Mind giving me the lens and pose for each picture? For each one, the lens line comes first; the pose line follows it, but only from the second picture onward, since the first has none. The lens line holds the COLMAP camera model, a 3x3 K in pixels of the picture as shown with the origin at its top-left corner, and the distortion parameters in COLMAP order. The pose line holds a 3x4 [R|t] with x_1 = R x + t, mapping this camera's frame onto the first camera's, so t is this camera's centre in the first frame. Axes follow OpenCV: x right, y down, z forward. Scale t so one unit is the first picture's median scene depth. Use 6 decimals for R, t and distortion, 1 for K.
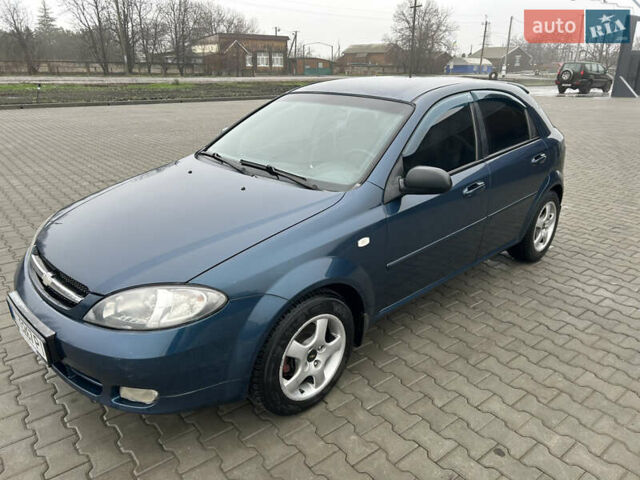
lens RADIAL K [[486.2, 0, 320.0], [0, 486.2, 240.0], [0, 0, 1]] dist [0.060407, -0.055722]
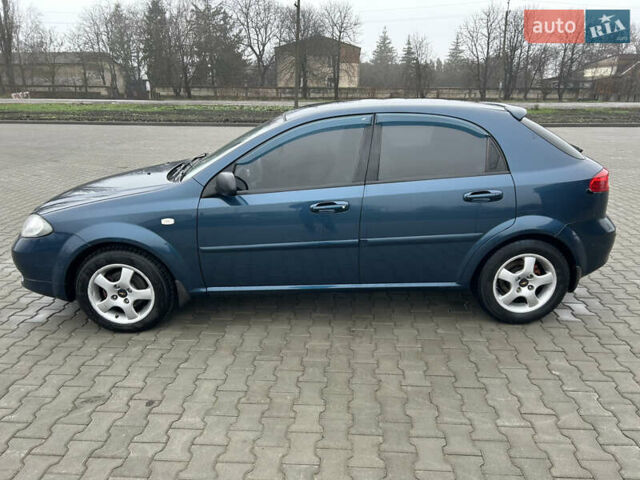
lens RADIAL K [[486.2, 0, 320.0], [0, 486.2, 240.0], [0, 0, 1]] dist [0.060407, -0.055722]
pose [[0.727832, 0.196871, -0.656889, 1.086577], [-0.227729, 0.972932, 0.039267, -0.079334], [0.646839, 0.121013, 0.752964, 0.248609]]
